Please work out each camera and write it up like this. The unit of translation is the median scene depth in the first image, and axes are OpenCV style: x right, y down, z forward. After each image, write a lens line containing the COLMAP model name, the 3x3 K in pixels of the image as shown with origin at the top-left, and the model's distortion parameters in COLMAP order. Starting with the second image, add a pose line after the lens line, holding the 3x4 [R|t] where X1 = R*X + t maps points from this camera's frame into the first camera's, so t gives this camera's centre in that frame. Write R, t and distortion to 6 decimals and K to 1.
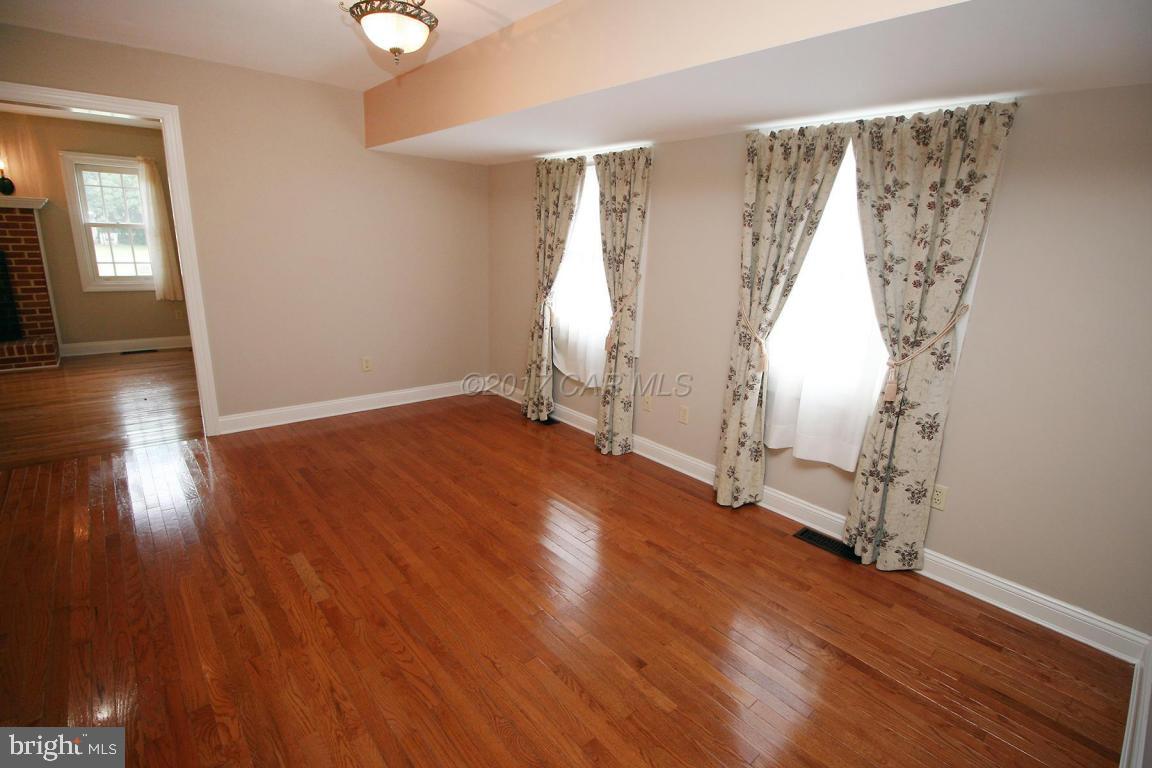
lens RADIAL K [[540.4, 0, 577.2], [0, 540.4, 376.9], [0, 0, 1]] dist [-0.010740, -0.001759]
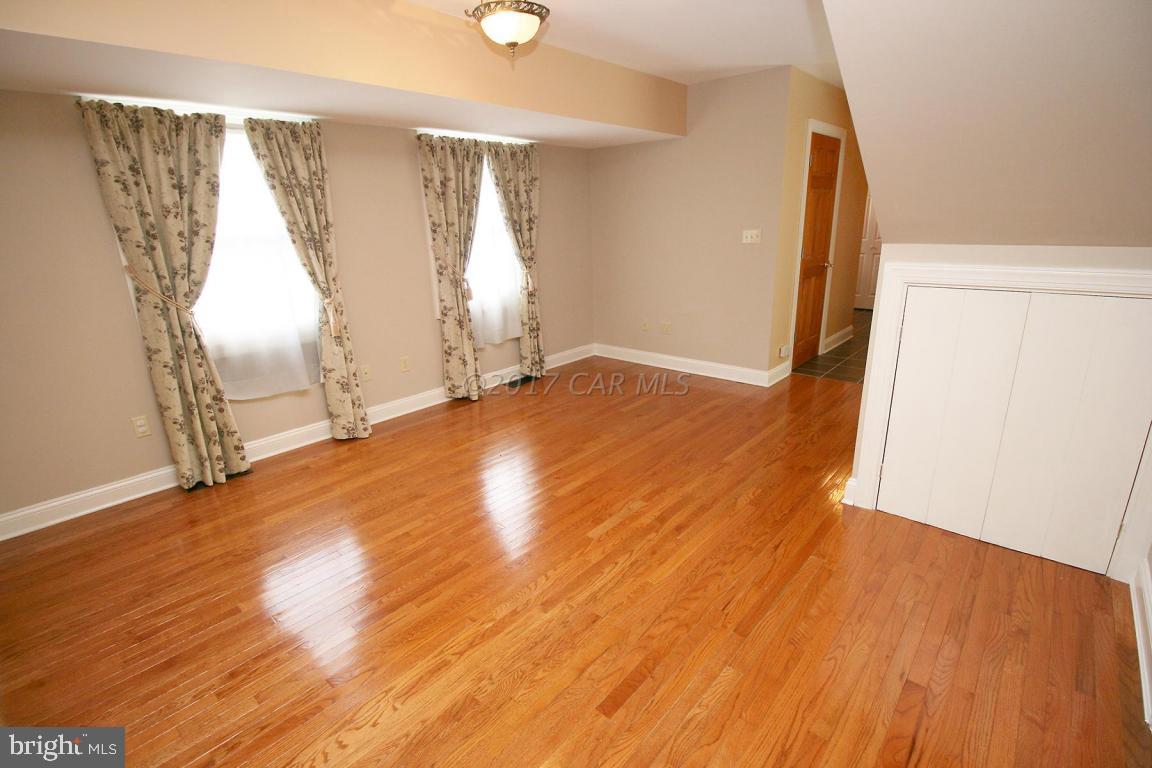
lens RADIAL K [[540.4, 0, 575.3], [0, 540.4, 386.3], [0, 0, 1]] dist [-0.010740, -0.001759]
pose [[-0.124900, -0.330733, 0.935423, -1.303089], [0.266707, 0.896912, 0.352728, -0.275072], [-0.955650, 0.293539, -0.023815, 0.915392]]
